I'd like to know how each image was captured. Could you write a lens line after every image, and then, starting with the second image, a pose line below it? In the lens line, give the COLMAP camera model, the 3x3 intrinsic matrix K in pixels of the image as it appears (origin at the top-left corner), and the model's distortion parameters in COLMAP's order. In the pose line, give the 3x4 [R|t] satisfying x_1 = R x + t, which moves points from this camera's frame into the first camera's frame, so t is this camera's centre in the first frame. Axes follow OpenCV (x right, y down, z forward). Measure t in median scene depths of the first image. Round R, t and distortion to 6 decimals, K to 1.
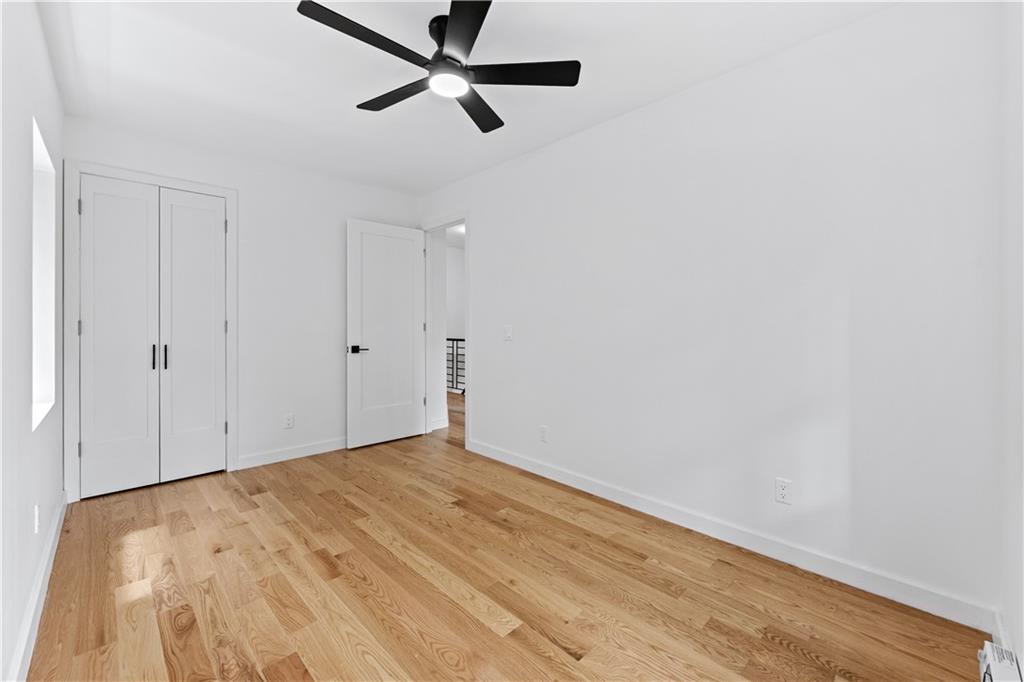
lens RADIAL K [[422.7, 0, 514.2], [0, 422.7, 328.0], [0, 0, 1]] dist [0.000056, 0.000039]
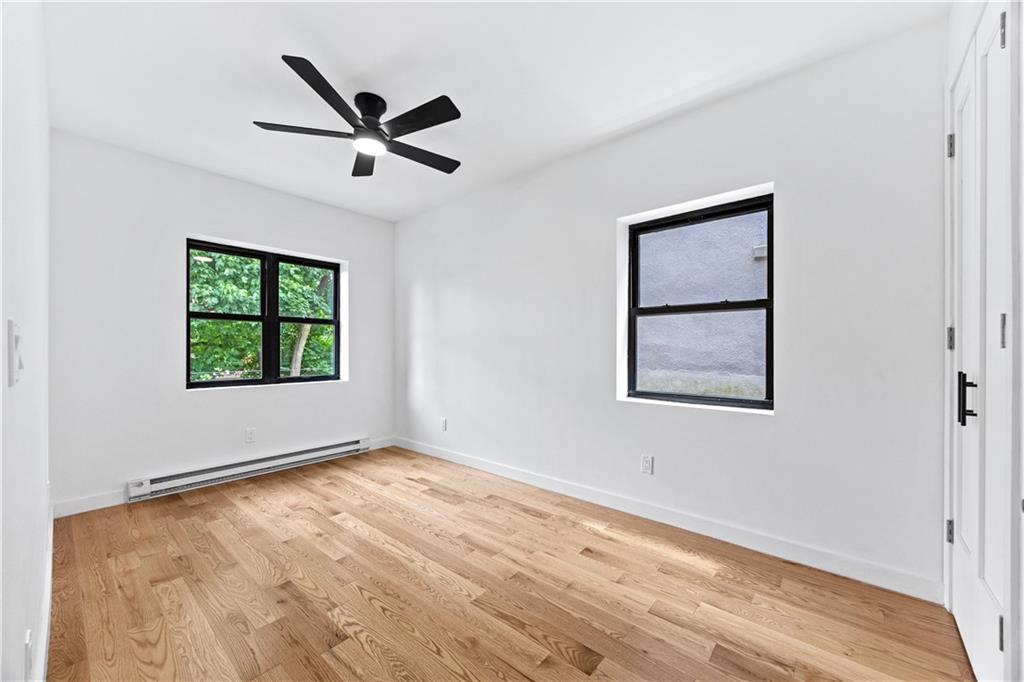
lens RADIAL K [[396.7, 0, 504.7], [0, 396.7, 343.3], [0, 0, 1]] dist [-0.000700, -0.000008]
pose [[-0.995826, 0.001017, -0.091265, -0.399679], [0.001071, 0.999999, -0.000541, 0.006638], [0.091264, -0.000636, -0.995827, 1.977988]]
